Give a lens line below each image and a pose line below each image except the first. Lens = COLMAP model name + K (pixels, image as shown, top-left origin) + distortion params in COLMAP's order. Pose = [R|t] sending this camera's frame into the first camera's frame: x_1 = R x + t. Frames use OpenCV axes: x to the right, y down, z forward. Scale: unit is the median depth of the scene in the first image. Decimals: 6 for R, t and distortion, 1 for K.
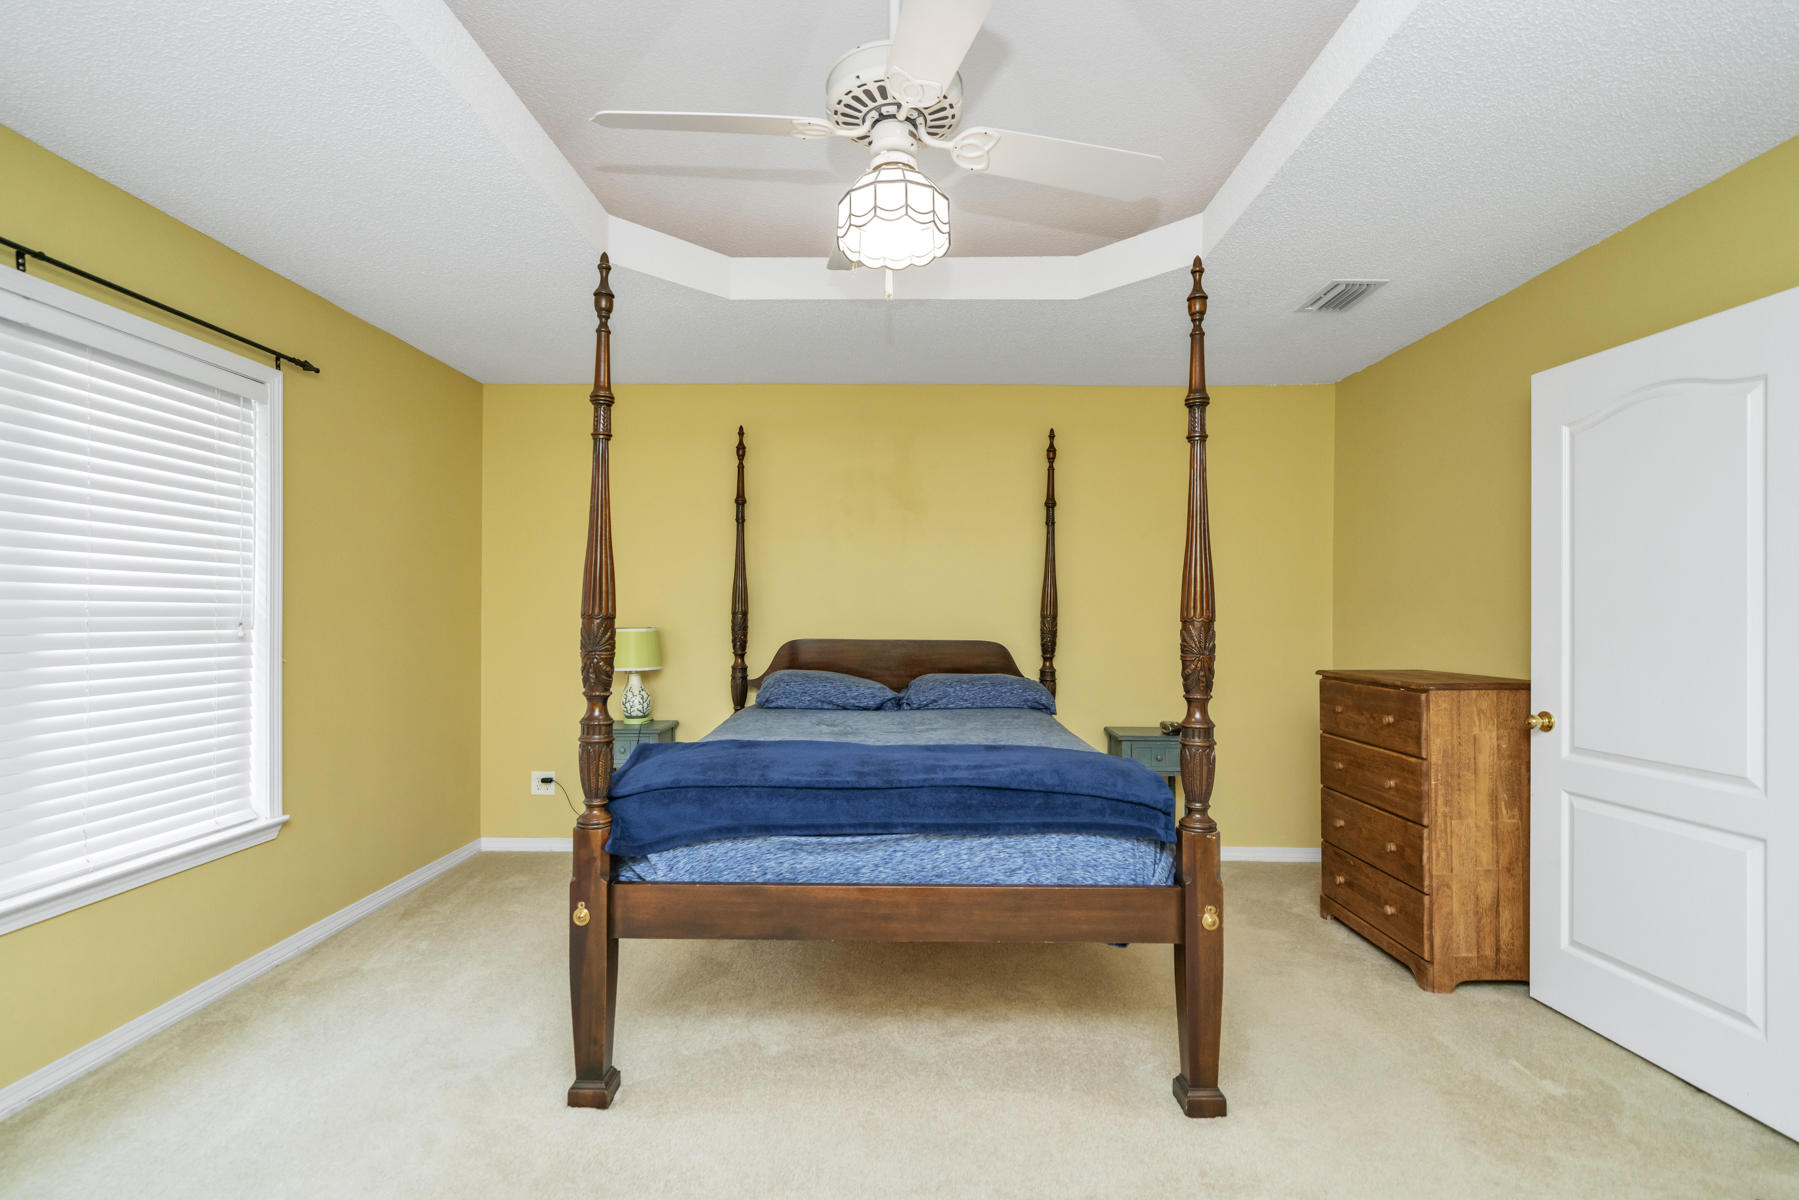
lens RADIAL K [[847.5, 0, 900.6], [0, 847.5, 607.1], [0, 0, 1]] dist [0.002783, 0.000487]
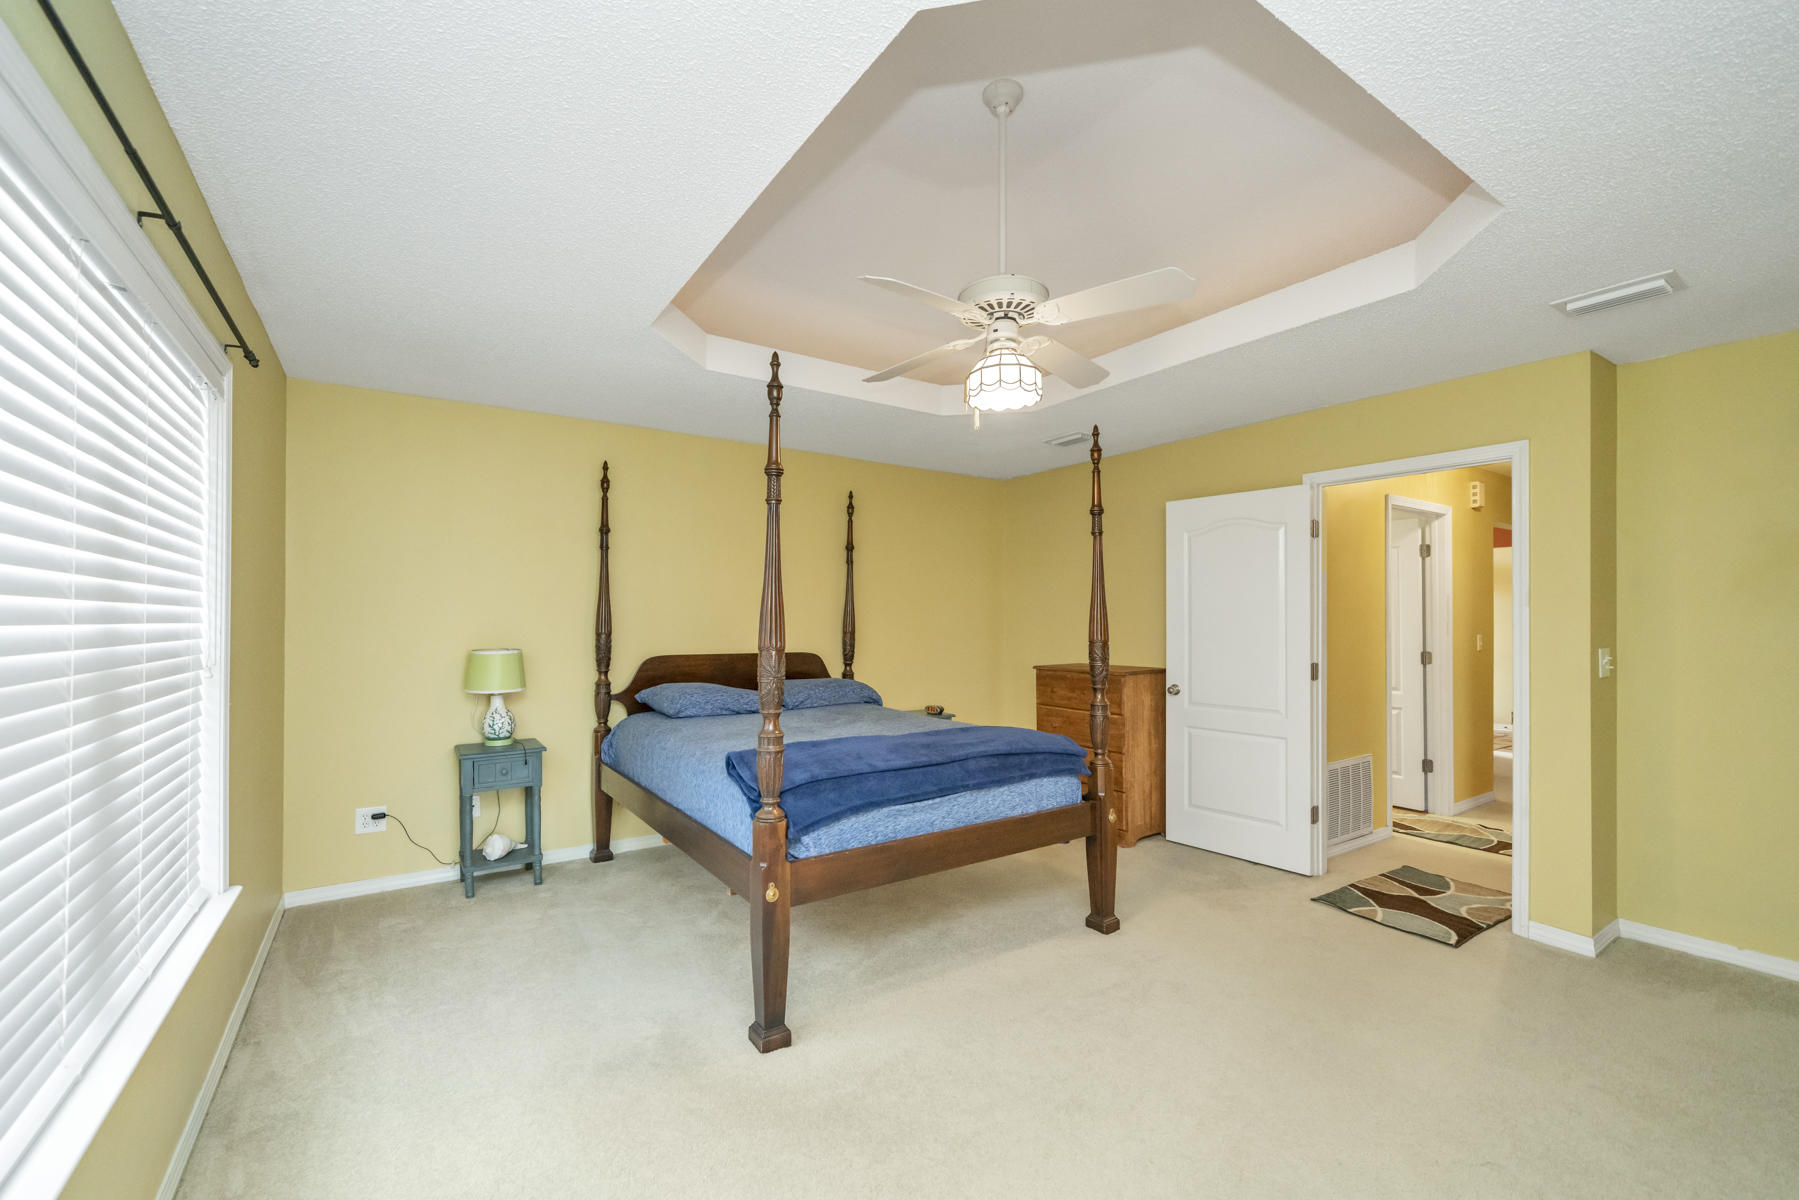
lens RADIAL K [[734.1, 0, 898.1], [0, 734.1, 607.9], [0, 0, 1]] dist [0.002196, 0.000116]
pose [[0.824038, 0.005263, 0.566510, -0.624834], [-0.002984, 0.999983, -0.004949, -0.033337], [-0.566527, 0.002388, 0.824040, 0.017454]]
